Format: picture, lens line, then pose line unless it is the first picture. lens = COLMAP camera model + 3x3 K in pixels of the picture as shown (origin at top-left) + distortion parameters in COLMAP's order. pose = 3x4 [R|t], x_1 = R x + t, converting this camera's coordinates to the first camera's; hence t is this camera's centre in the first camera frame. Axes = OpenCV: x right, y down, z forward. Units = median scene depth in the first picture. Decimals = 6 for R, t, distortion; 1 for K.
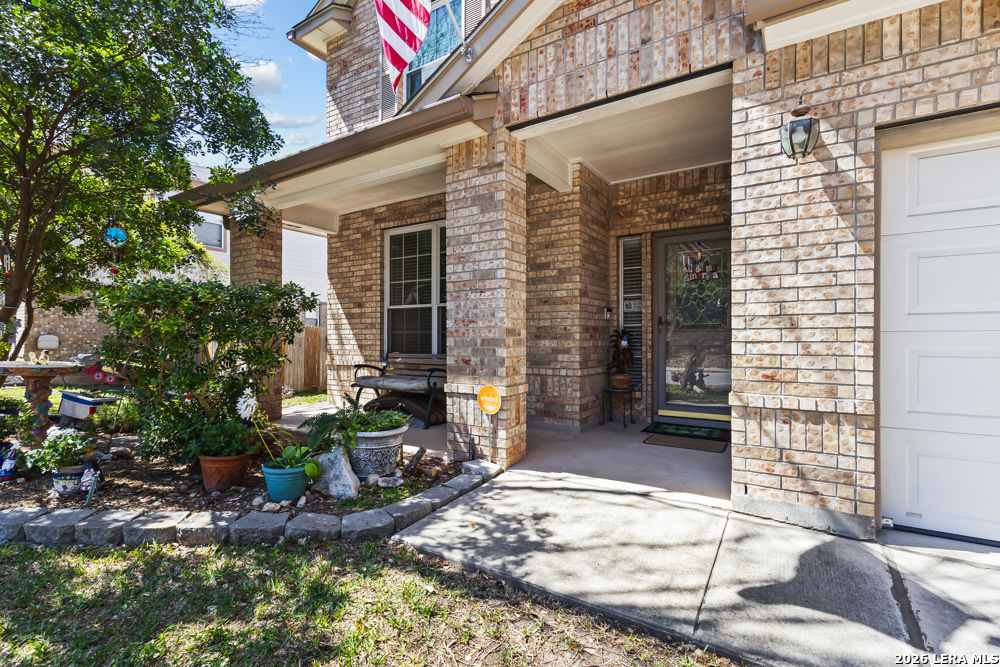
lens RADIAL K [[459.8, 0, 497.8], [0, 459.8, 340.8], [0, 0, 1]] dist [0.005015, 0.000233]
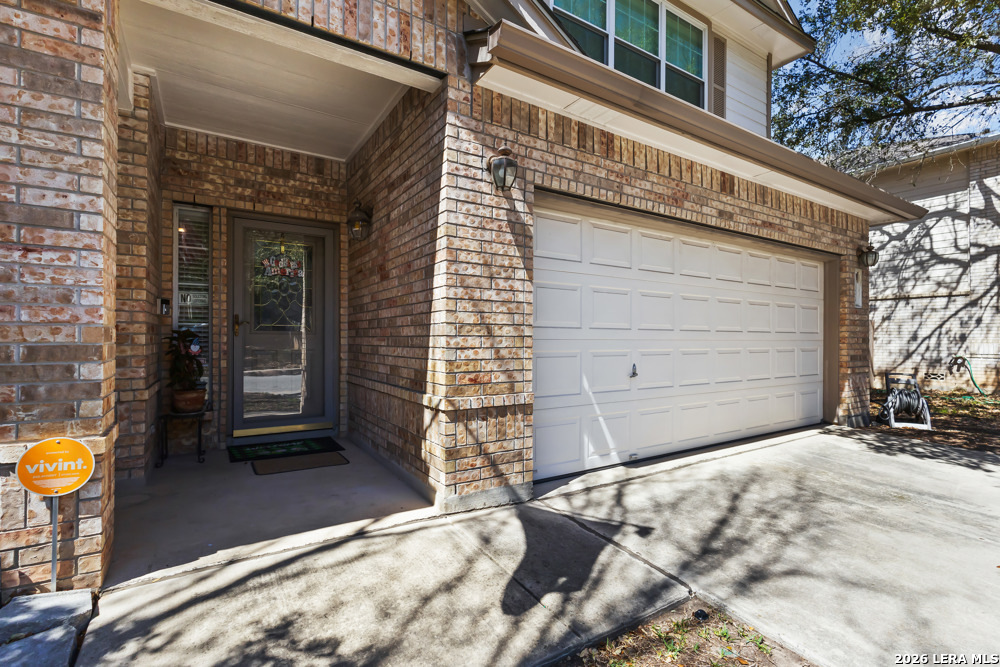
lens RADIAL K [[459.8, 0, 503.7], [0, 459.8, 336.0], [0, 0, 1]] dist [0.005015, 0.000233]
pose [[0.422555, 0.010165, 0.906280, -0.293323], [-0.001414, 0.999943, -0.010556, -0.011900], [-0.906336, 0.003179, 0.422545, 0.374003]]
